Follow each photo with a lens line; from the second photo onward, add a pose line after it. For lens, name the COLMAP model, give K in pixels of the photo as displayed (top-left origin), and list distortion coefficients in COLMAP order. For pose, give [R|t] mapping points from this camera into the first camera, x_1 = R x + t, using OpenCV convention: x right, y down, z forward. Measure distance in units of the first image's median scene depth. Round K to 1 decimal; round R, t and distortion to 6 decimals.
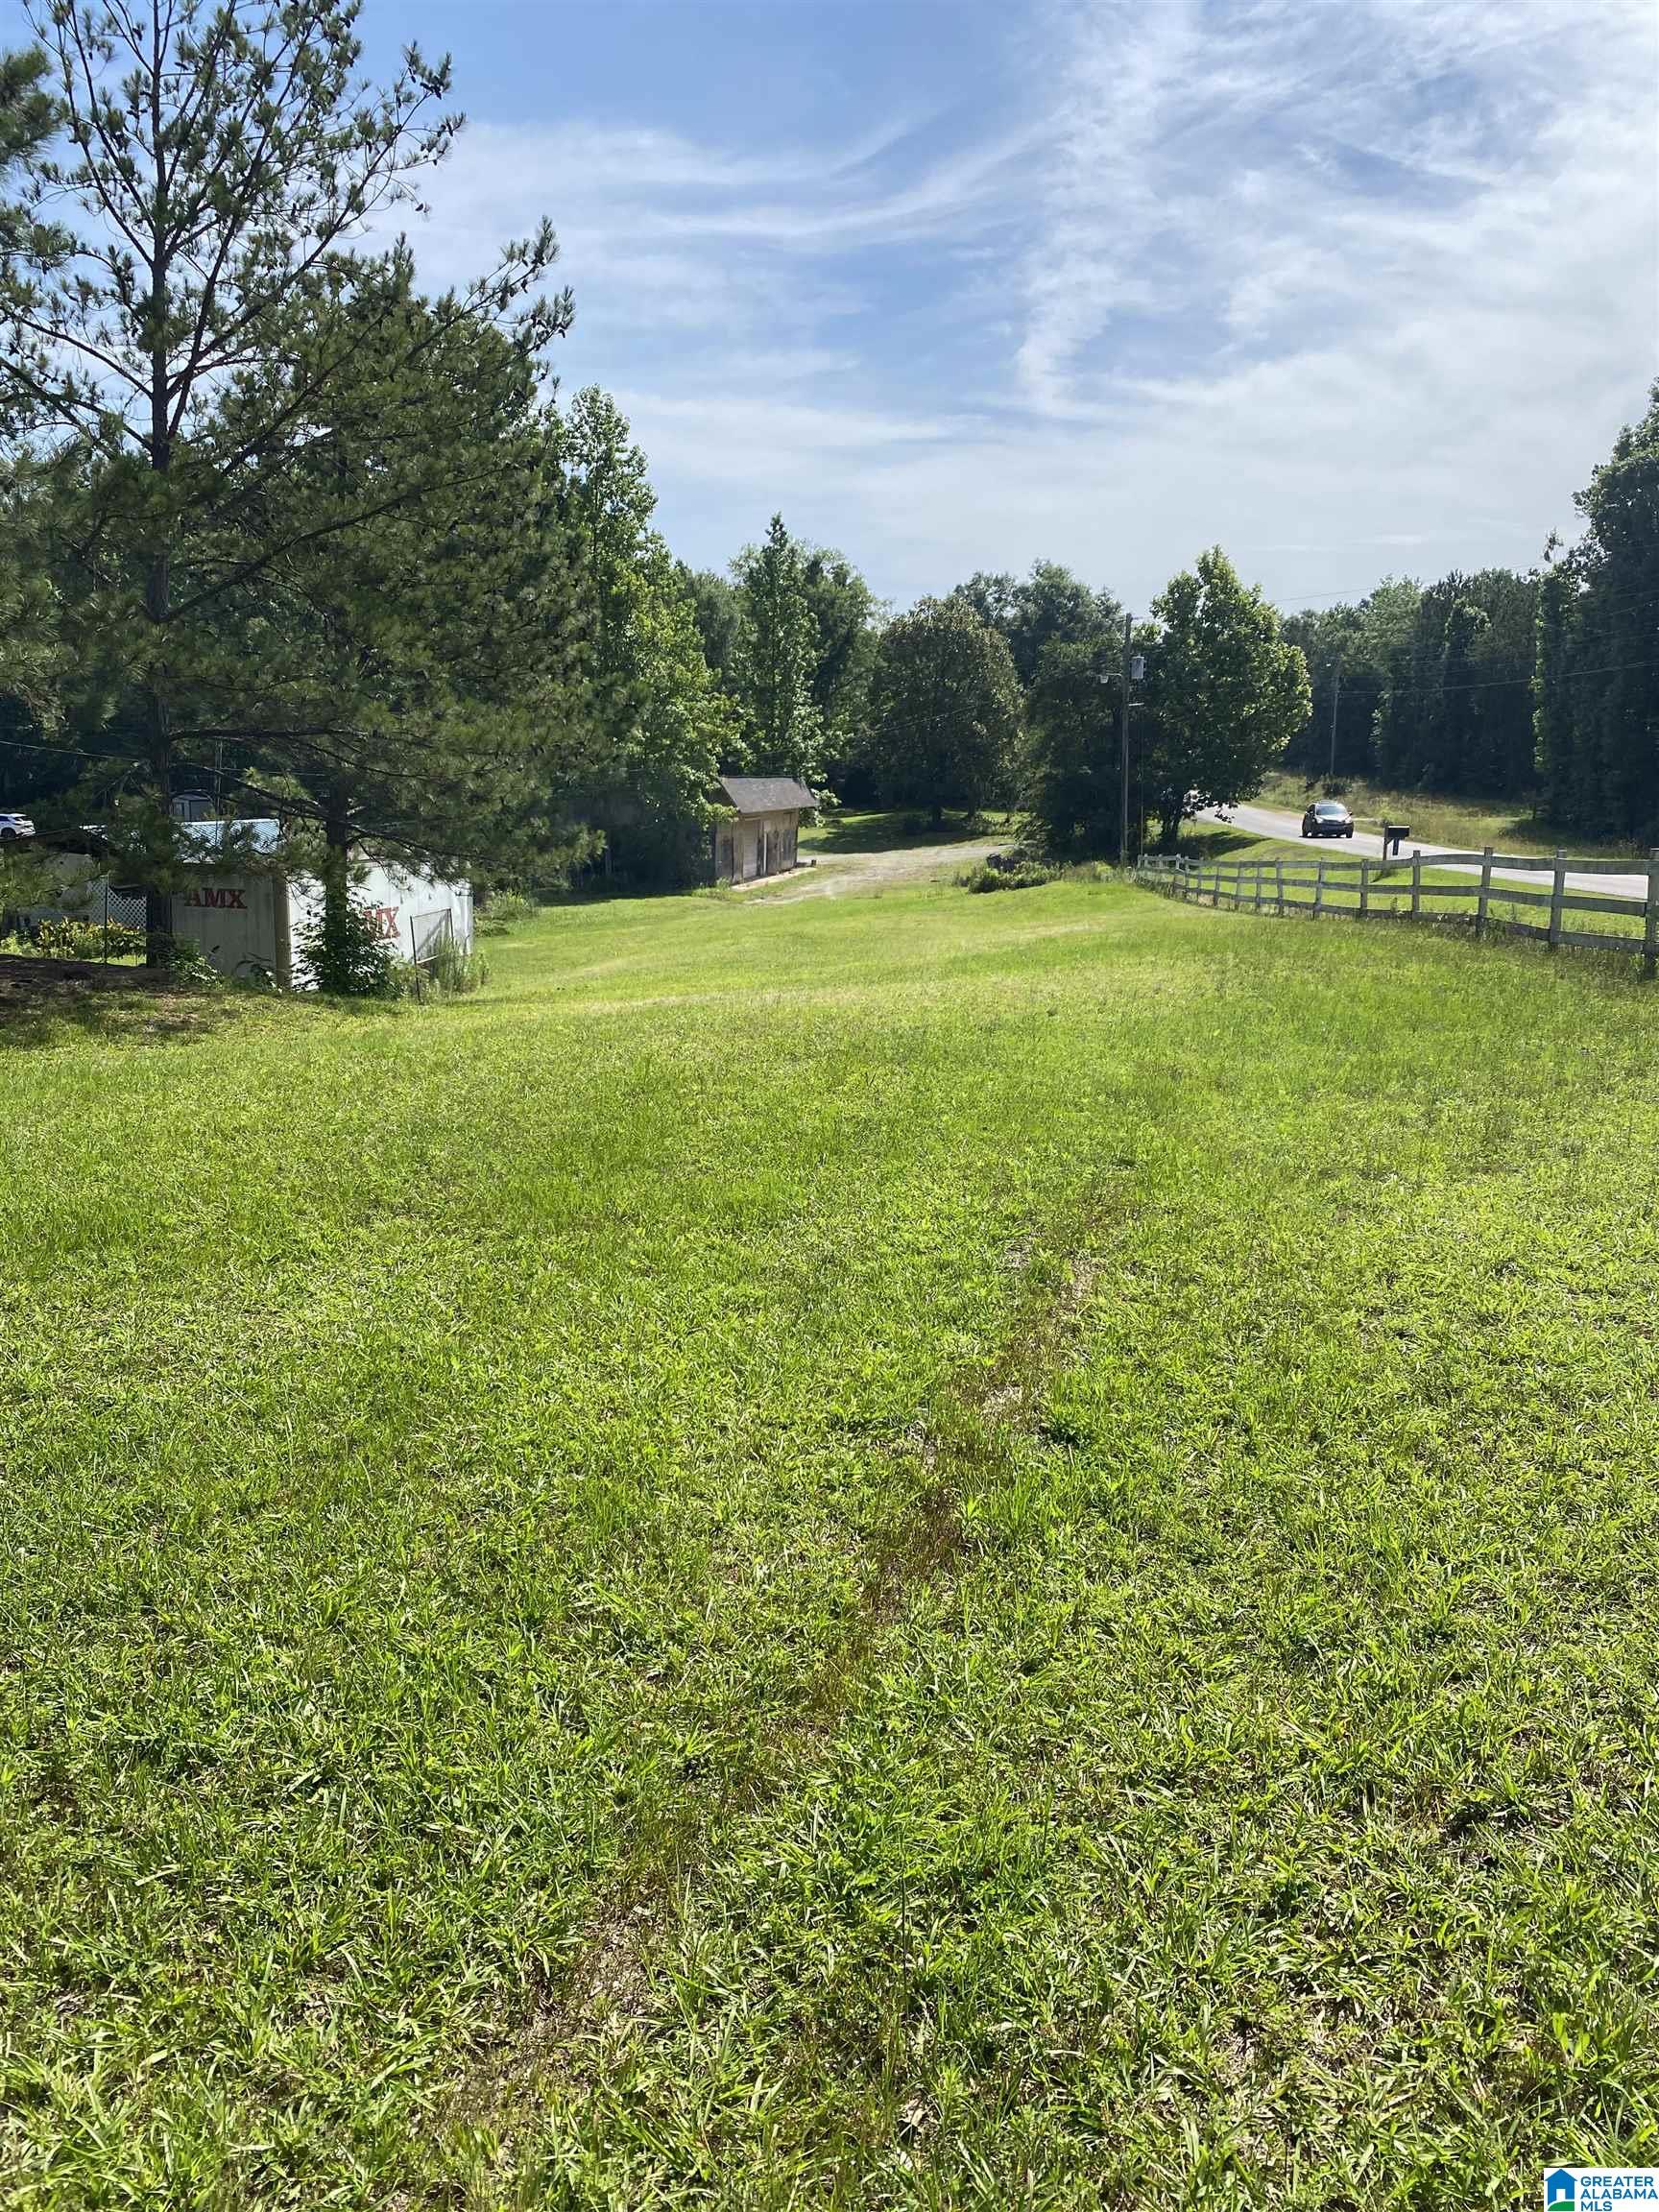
lens RADIAL K [[1669.0, 0, 818.6], [0, 1669.0, 1102.2], [0, 0, 1]] dist [0.022868, -0.023841]
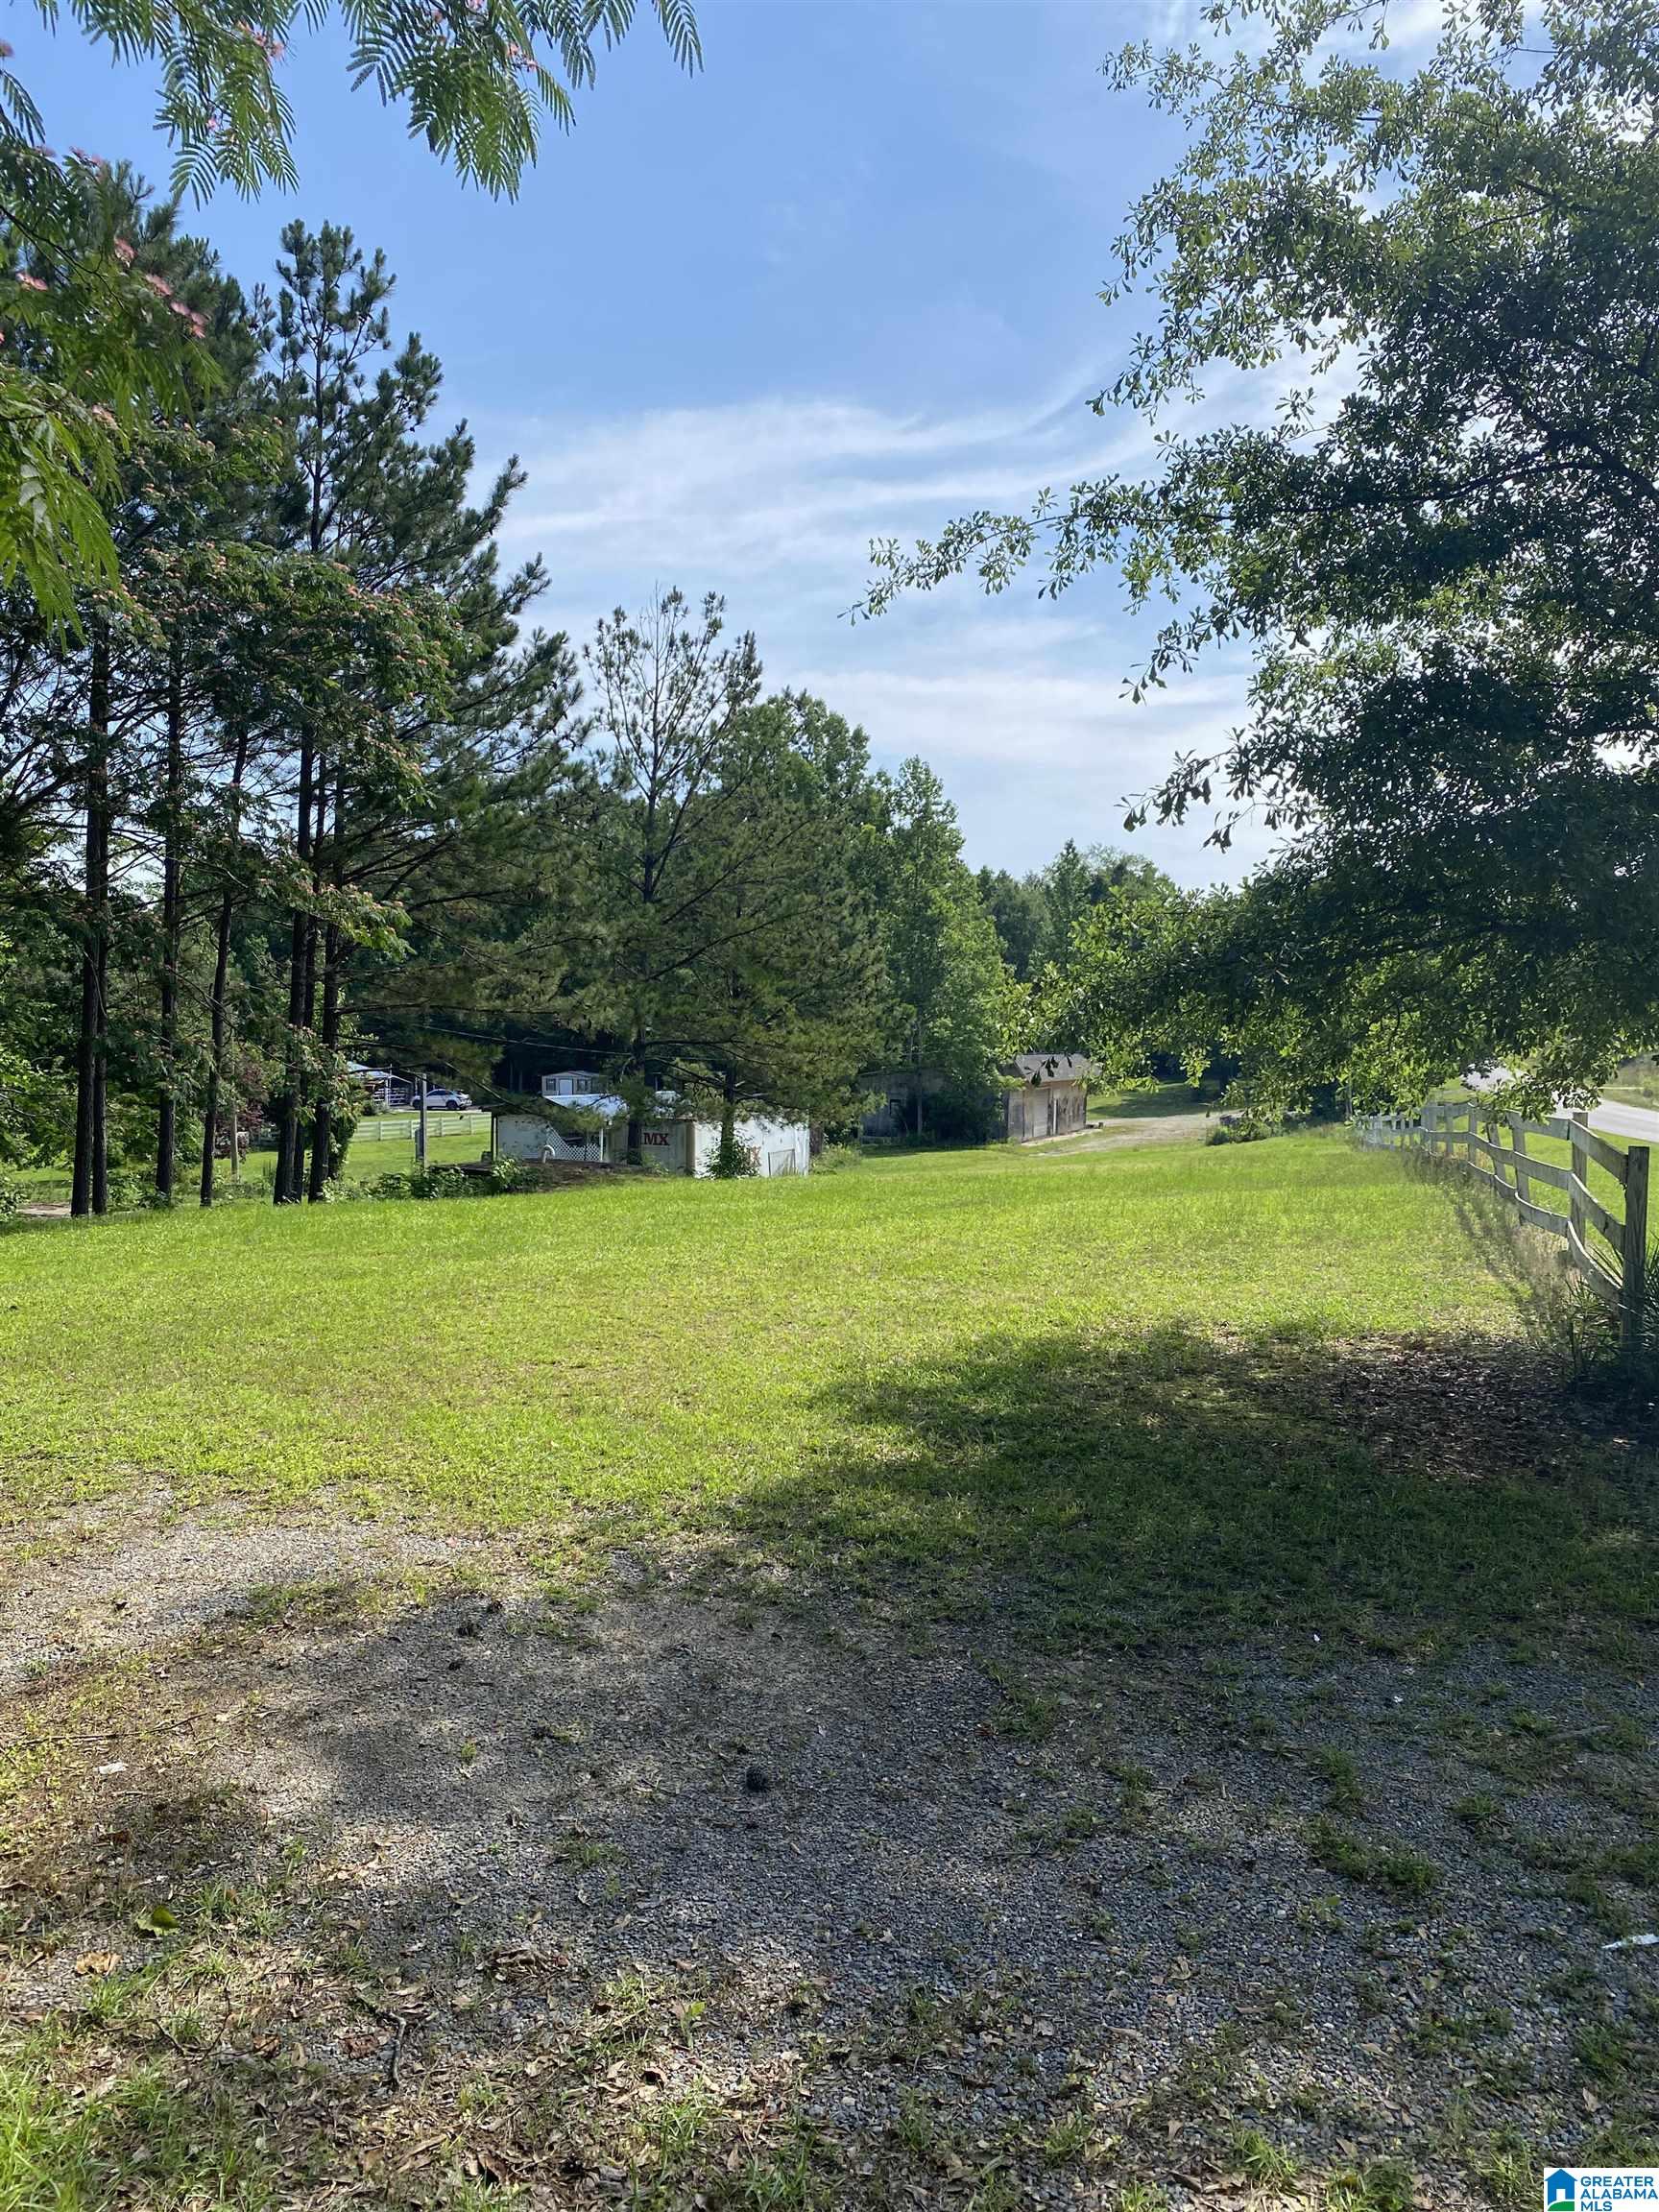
lens RADIAL K [[1669.0, 0, 828.2], [0, 1669.0, 1107.8], [0, 0, 1]] dist [0.022868, -0.023841]
pose [[0.980728, -0.003592, -0.195347, 0.507503], [-0.027082, 0.987680, -0.154124, 0.390998], [0.193494, 0.156444, 0.968548, -2.225224]]
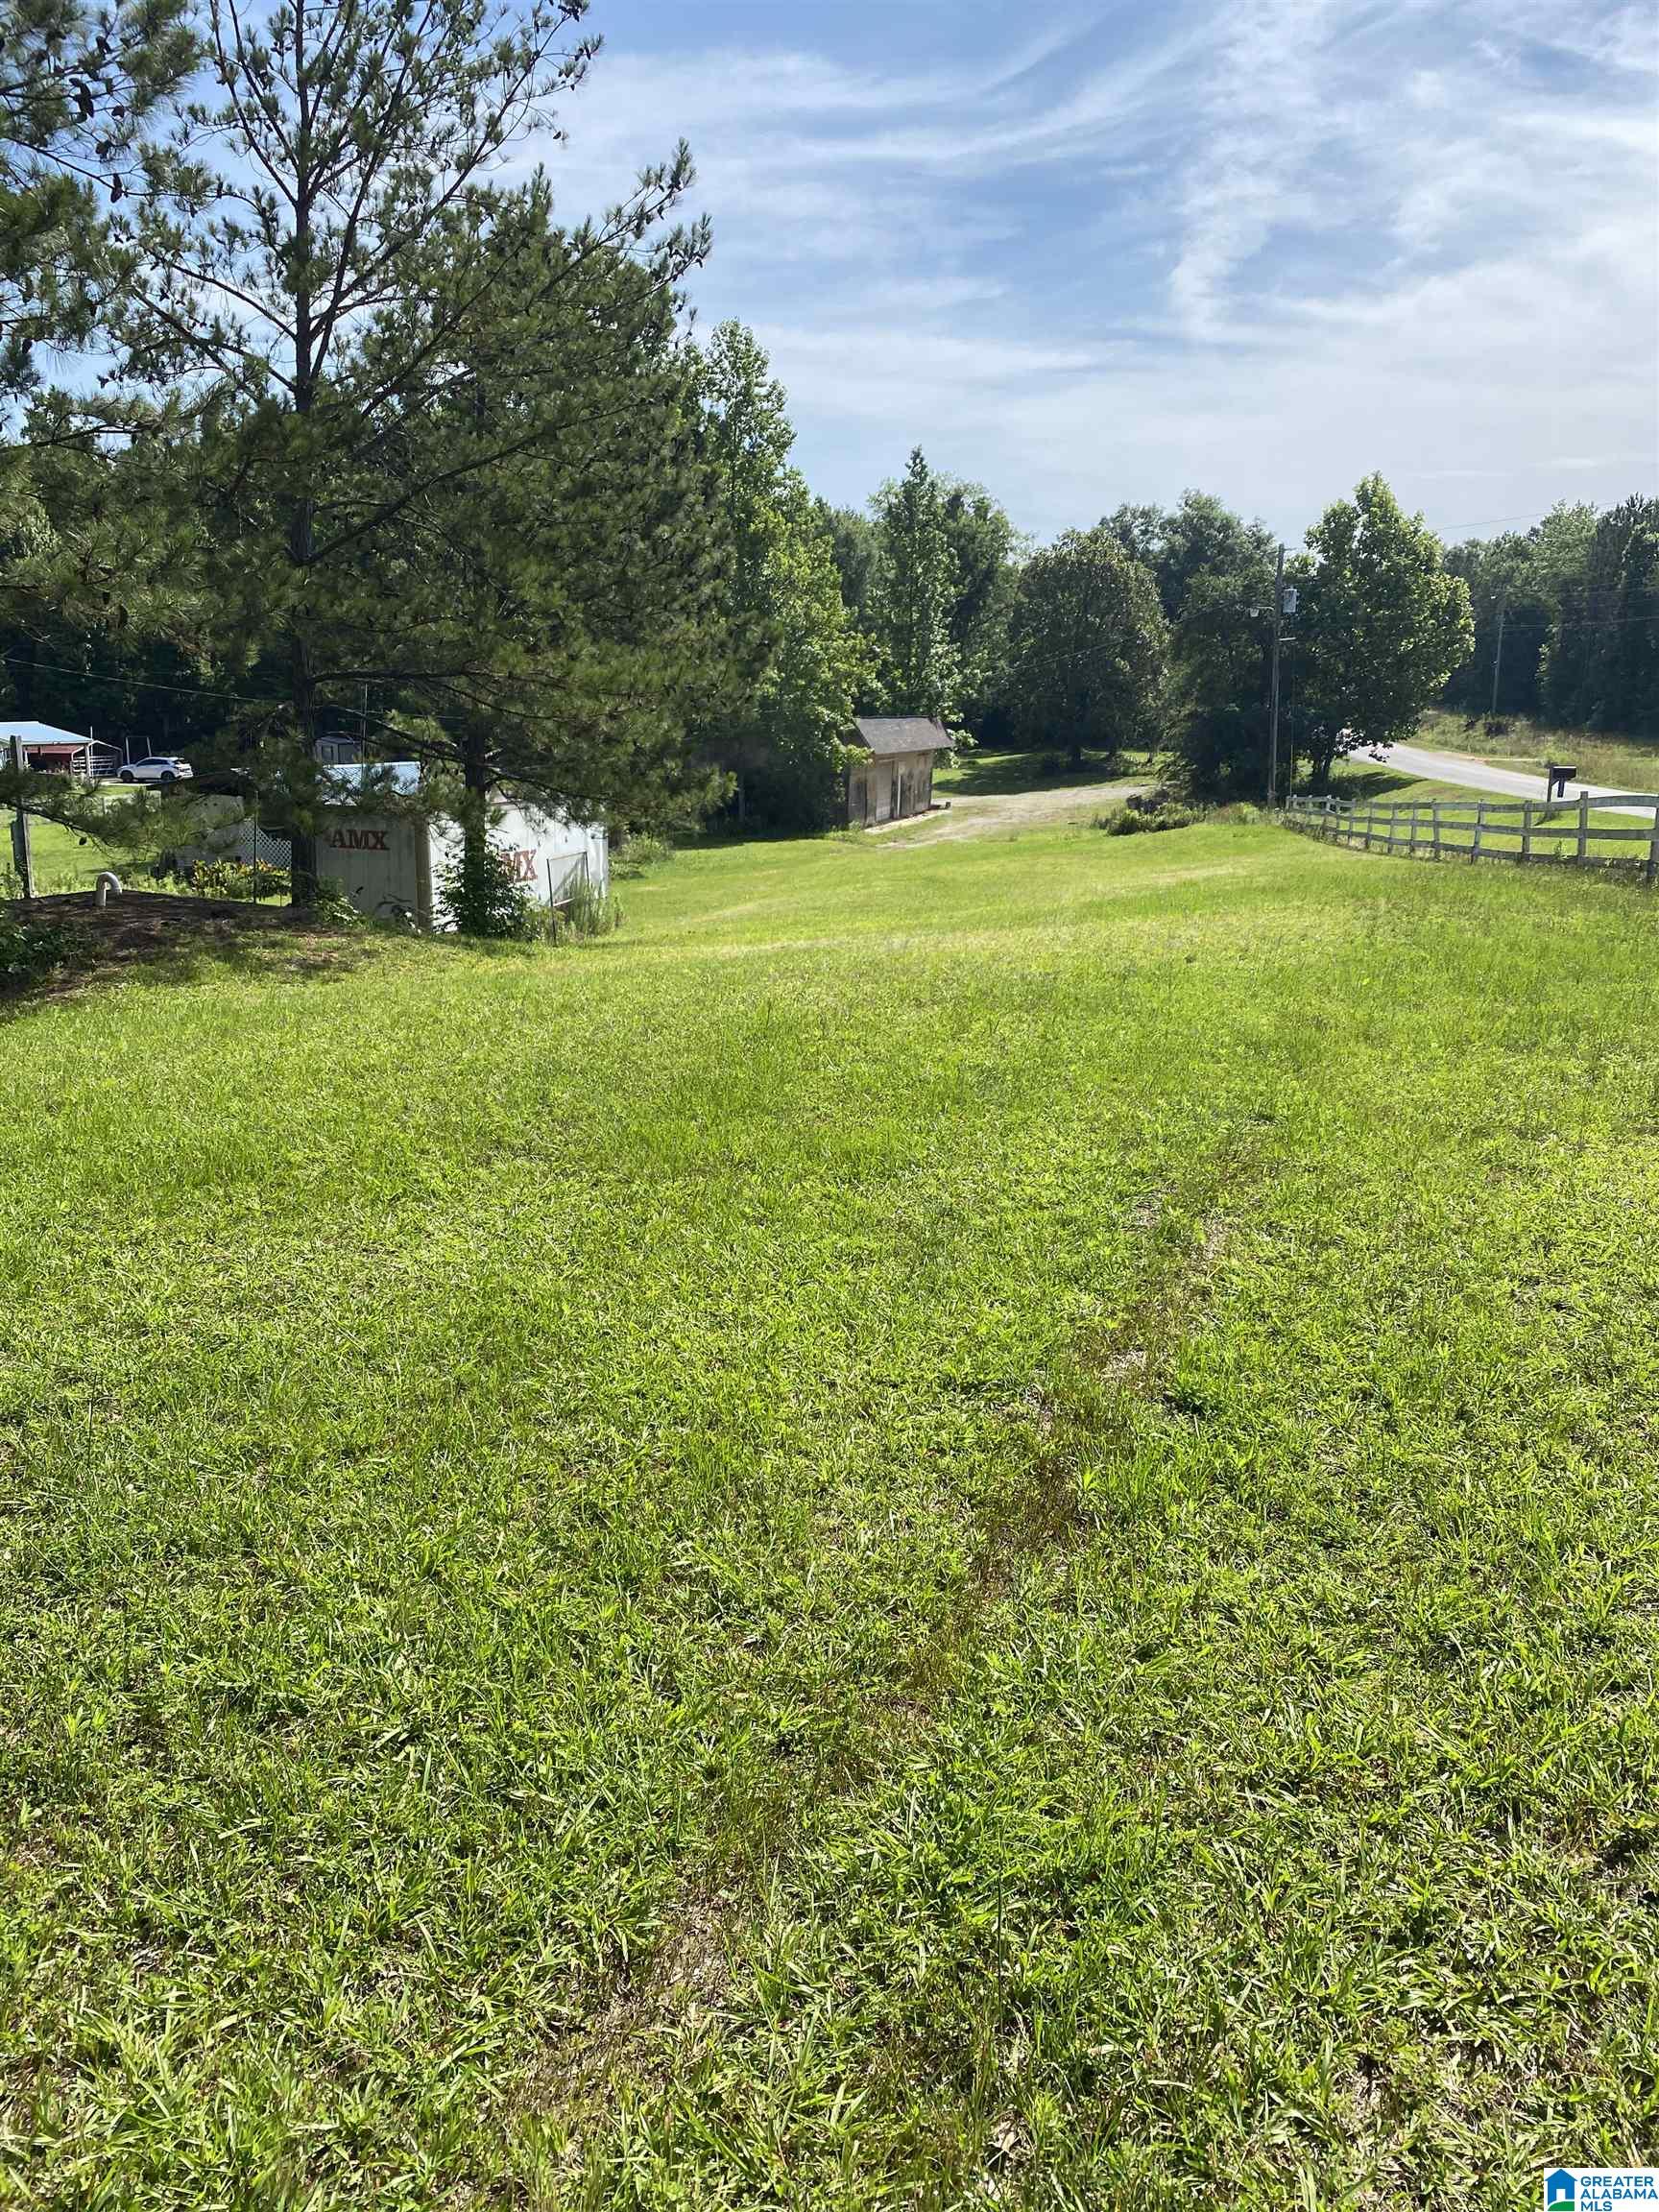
lens RADIAL K [[1669.0, 0, 794.4], [0, 1669.0, 1110.5], [0, 0, 1]] dist [0.022868, -0.023841]
pose [[0.995602, 0.017301, -0.092067, 0.004137], [-0.013763, 0.999147, 0.038926, -0.001166], [0.092662, -0.037488, 0.994992, 0.020391]]
